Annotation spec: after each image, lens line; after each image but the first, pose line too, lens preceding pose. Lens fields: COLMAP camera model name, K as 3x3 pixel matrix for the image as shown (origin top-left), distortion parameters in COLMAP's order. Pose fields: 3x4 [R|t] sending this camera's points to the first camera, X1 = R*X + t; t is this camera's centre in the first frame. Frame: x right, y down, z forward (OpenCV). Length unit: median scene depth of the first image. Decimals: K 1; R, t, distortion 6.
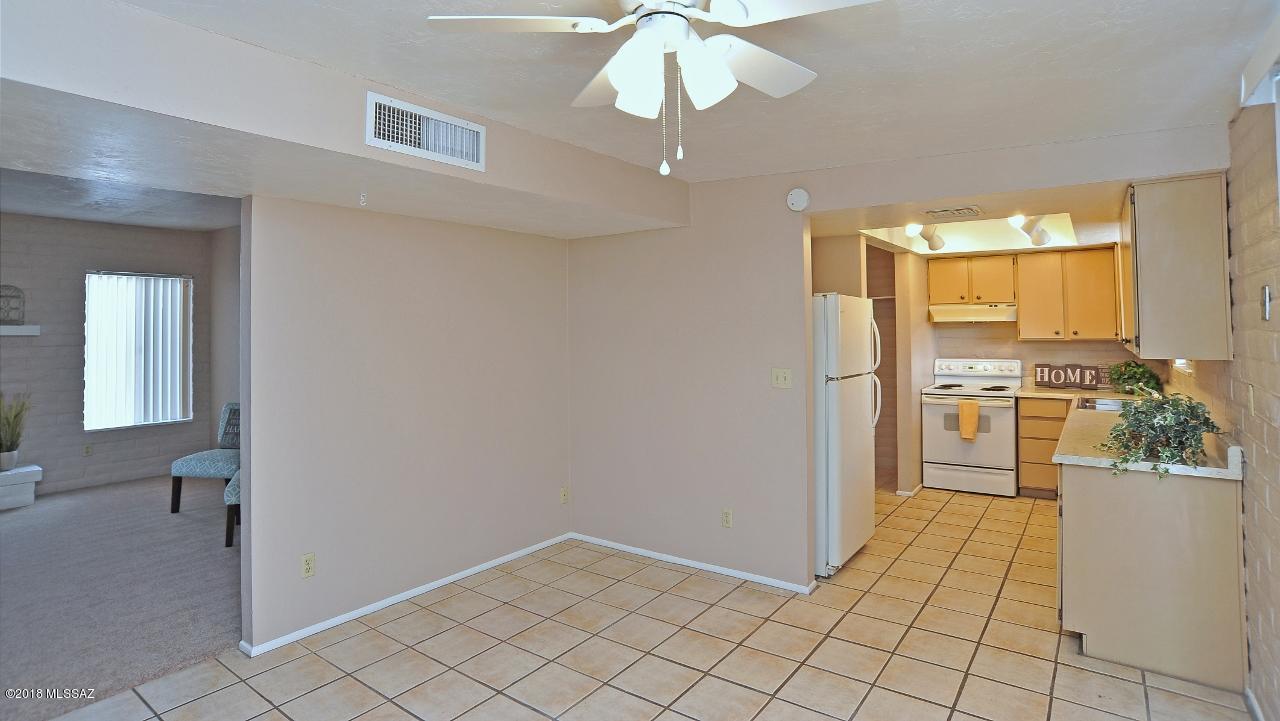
lens RADIAL K [[641.2, 0, 674.0], [0, 641.2, 319.8], [0, 0, 1]] dist [-0.027793, 0.001737]
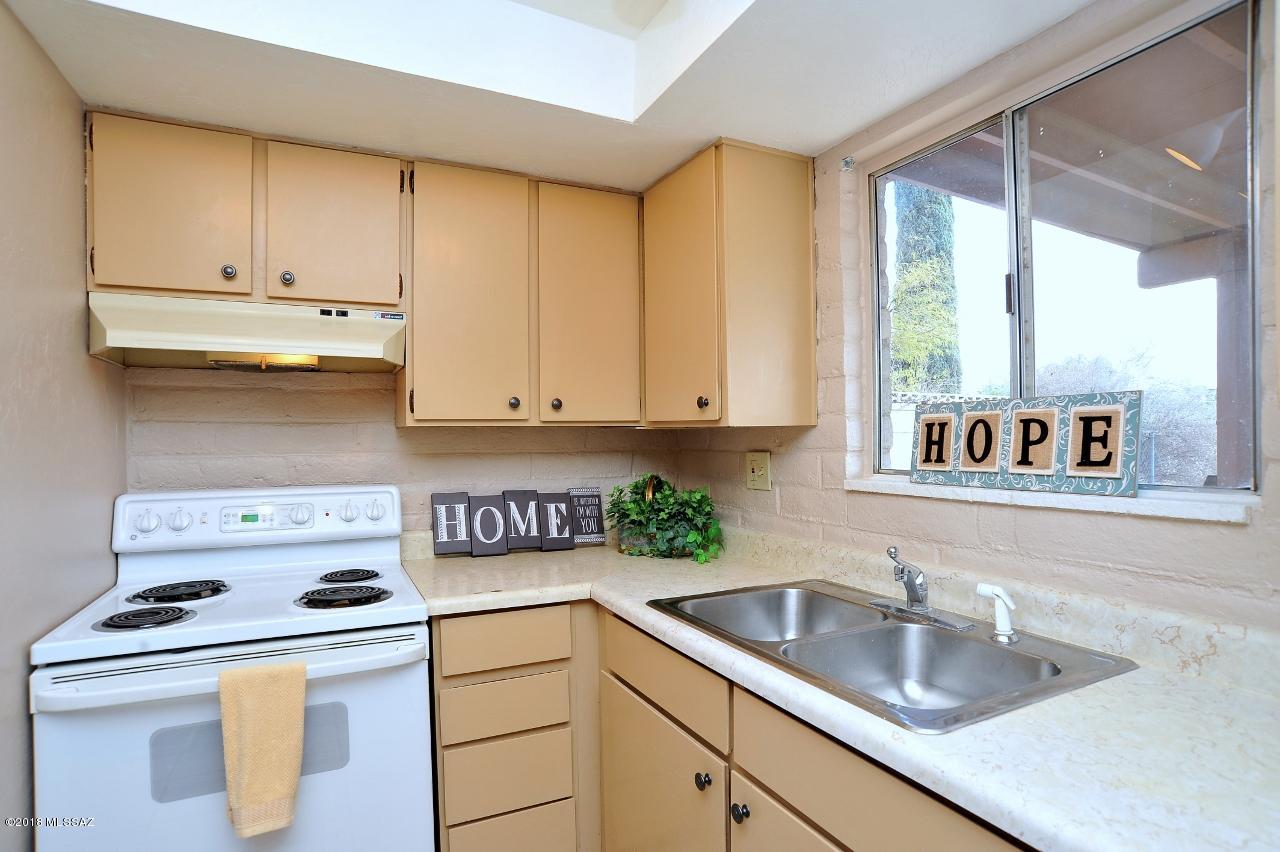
lens RADIAL K [[656.4, 0, 628.8], [0, 656.4, 444.9], [0, 0, 1]] dist [-0.049411, 0.008487]
pose [[0.513100, 0.001206, 0.858328, 0.319039], [-0.009263, 0.999949, 0.004133, 0.040333], [-0.858279, -0.010072, 0.513085, 0.745922]]
